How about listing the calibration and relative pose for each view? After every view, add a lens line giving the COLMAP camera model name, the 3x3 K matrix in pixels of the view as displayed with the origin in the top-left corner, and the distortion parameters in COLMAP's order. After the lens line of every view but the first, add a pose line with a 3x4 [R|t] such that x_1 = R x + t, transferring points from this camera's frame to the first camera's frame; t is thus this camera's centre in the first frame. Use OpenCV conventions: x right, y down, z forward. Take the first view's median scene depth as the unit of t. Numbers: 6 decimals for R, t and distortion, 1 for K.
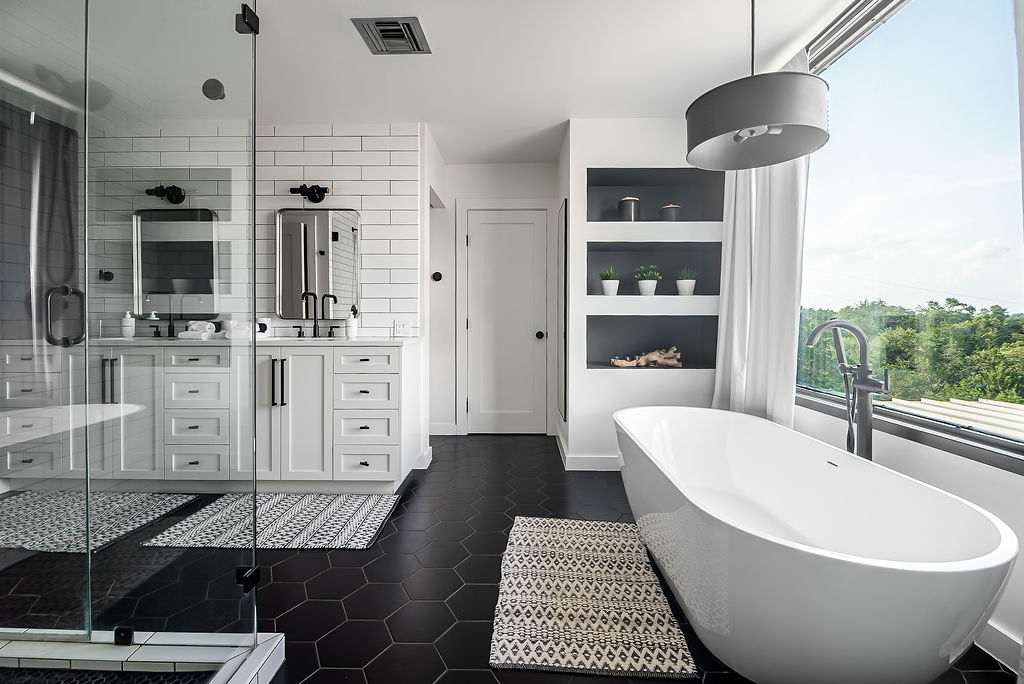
lens RADIAL K [[477.7, 0, 510.9], [0, 477.7, 325.5], [0, 0, 1]] dist [0.028781, -0.024129]
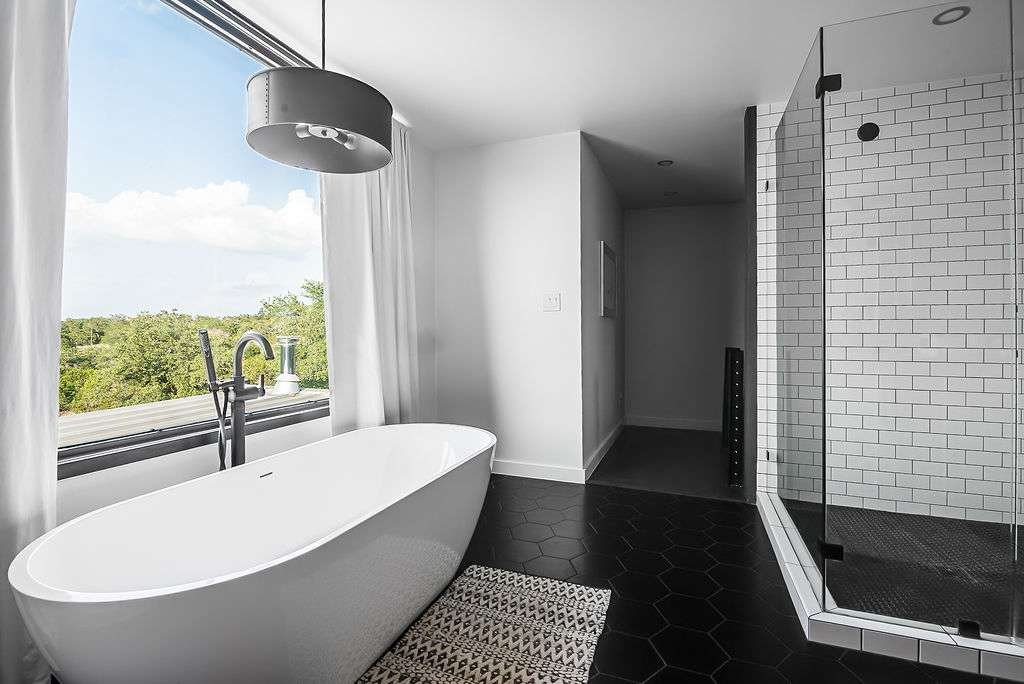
lens RADIAL K [[477.7, 0, 510.9], [0, 477.7, 325.5], [0, 0, 1]] dist [0.028781, -0.024129]
pose [[-0.956045, -0.012238, 0.292965, -0.121775], [-0.008604, 0.999869, 0.013688, -0.047127], [-0.293094, 0.010565, -0.956025, 1.791274]]
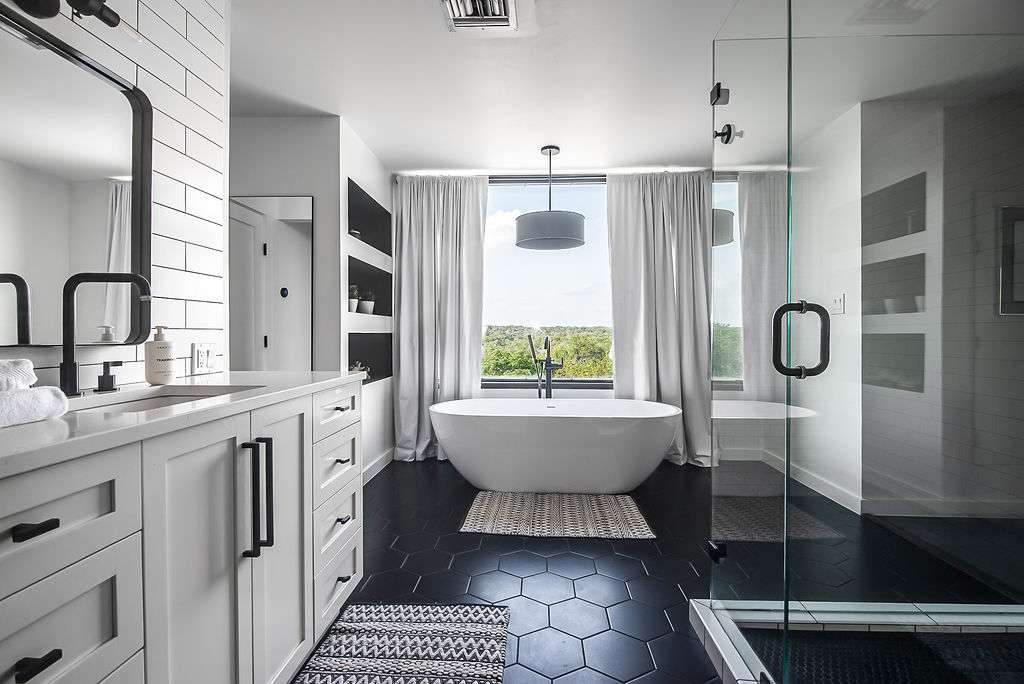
lens RADIAL K [[473.0, 0, 512.0], [0, 473.0, 342.0], [0, 0, 1]] dist [-0.000178, 0.000086]
pose [[-0.021344, -0.027836, 0.999385, -1.298280], [0.015770, 0.999479, 0.028175, -0.045883], [-0.999648, 0.016362, -0.020894, 1.170434]]
